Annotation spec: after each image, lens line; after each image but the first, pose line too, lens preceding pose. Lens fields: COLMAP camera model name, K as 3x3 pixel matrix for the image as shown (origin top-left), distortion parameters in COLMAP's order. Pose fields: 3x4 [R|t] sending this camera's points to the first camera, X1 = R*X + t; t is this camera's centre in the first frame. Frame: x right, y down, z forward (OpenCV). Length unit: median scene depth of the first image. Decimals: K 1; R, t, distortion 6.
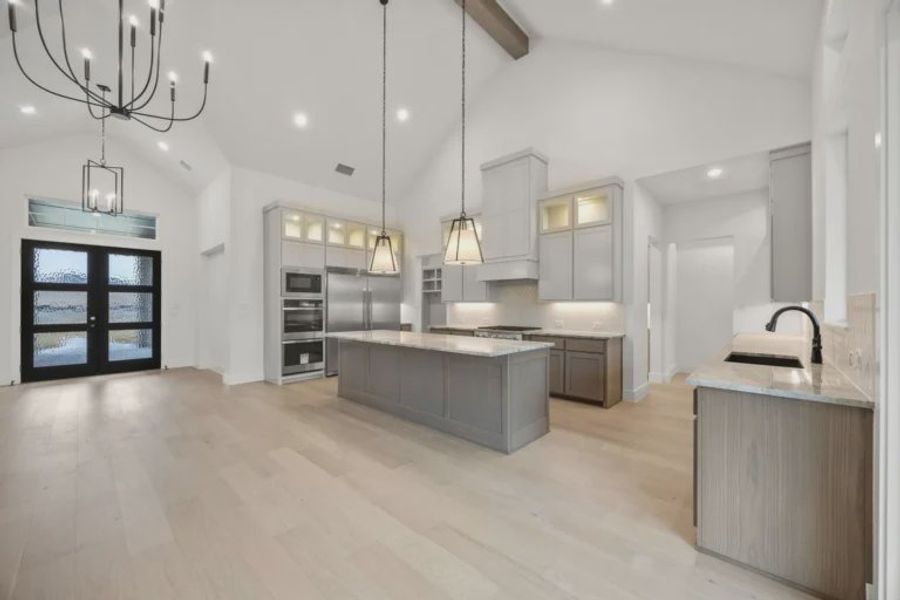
lens RADIAL K [[342.6, 0, 456.1], [0, 342.6, 305.9], [0, 0, 1]] dist [0.001078, 0.000029]
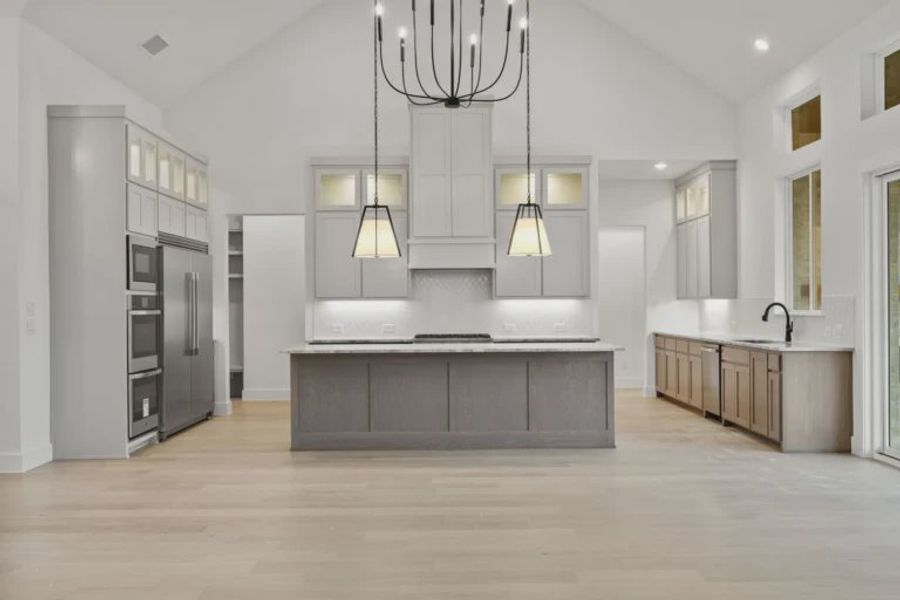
lens RADIAL K [[837.8, 0, 448.7], [0, 837.8, 312.0], [0, 0, 1]] dist [-0.006605, -0.001143]
pose [[0.745288, -0.009100, 0.666681, -1.279289], [0.009871, 0.999948, 0.002614, 0.010722], [-0.666670, 0.004632, 0.745339, -0.365159]]
